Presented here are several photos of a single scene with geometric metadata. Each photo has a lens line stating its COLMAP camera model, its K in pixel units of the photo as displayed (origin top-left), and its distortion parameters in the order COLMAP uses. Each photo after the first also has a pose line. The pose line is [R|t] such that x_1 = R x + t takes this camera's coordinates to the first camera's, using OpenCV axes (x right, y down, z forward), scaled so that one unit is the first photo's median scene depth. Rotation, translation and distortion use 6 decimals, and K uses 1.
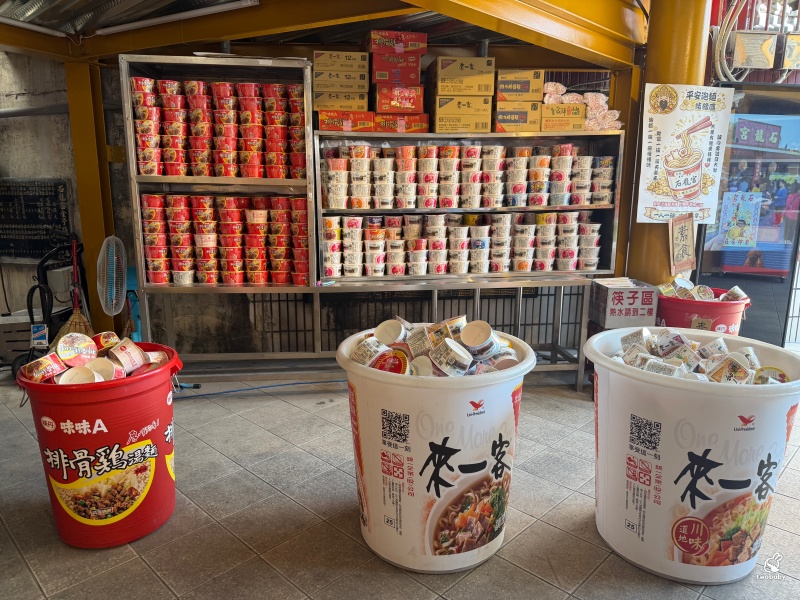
lens RADIAL K [[560.7, 0, 400.4], [0, 560.7, 304.6], [0, 0, 1]] dist [0.002509, -0.001882]
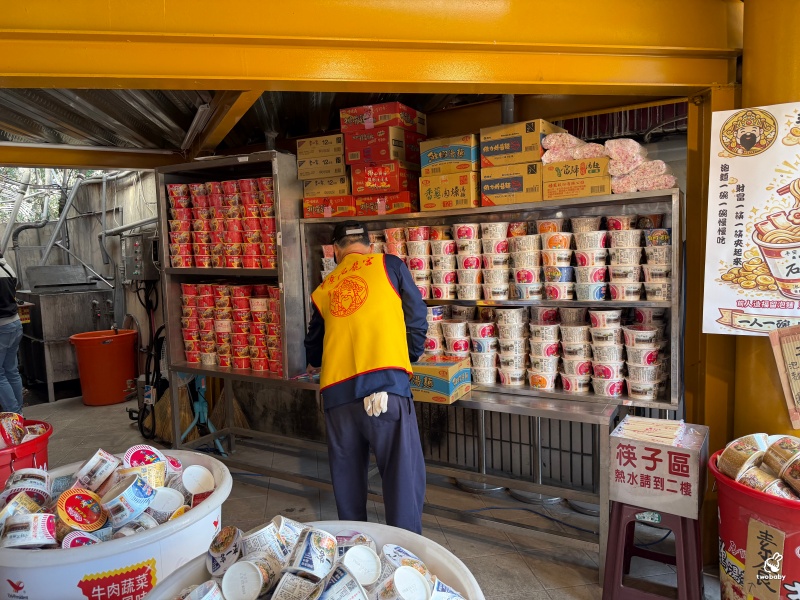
lens RADIAL K [[570.1, 0, 399.5], [0, 570.1, 296.3], [0, 0, 1]] dist [0.024938, -0.026147]
pose [[0.805309, 0.026248, -0.592274, 0.553454], [-0.086431, 0.993544, -0.073489, -0.117610], [0.586521, 0.110372, 0.802378, 0.317127]]
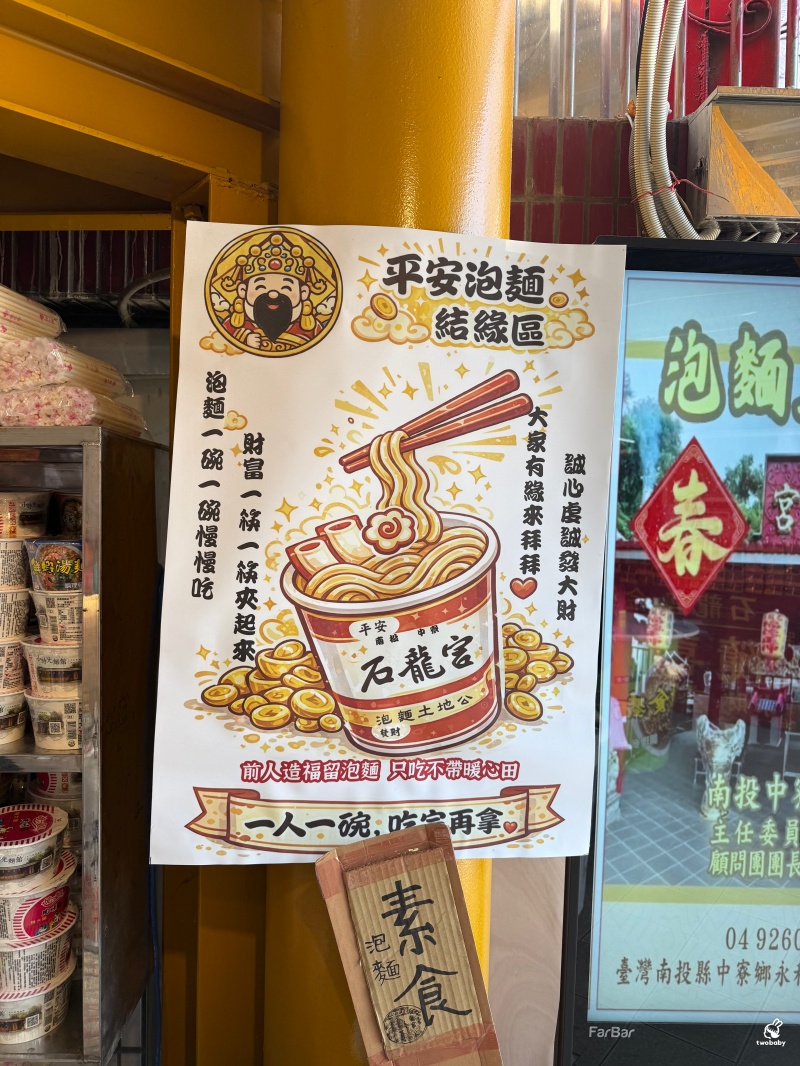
lens RADIAL K [[745.8, 0, 400.0], [0, 745.8, 533.0], [0, 0, 1]] dist [0.117980, -0.176121]
pose [[0.994384, 0.024769, -0.102889, 0.566800], [-0.041994, 0.984758, -0.168787, -0.234386], [0.097140, 0.172160, 0.980268, 0.759178]]
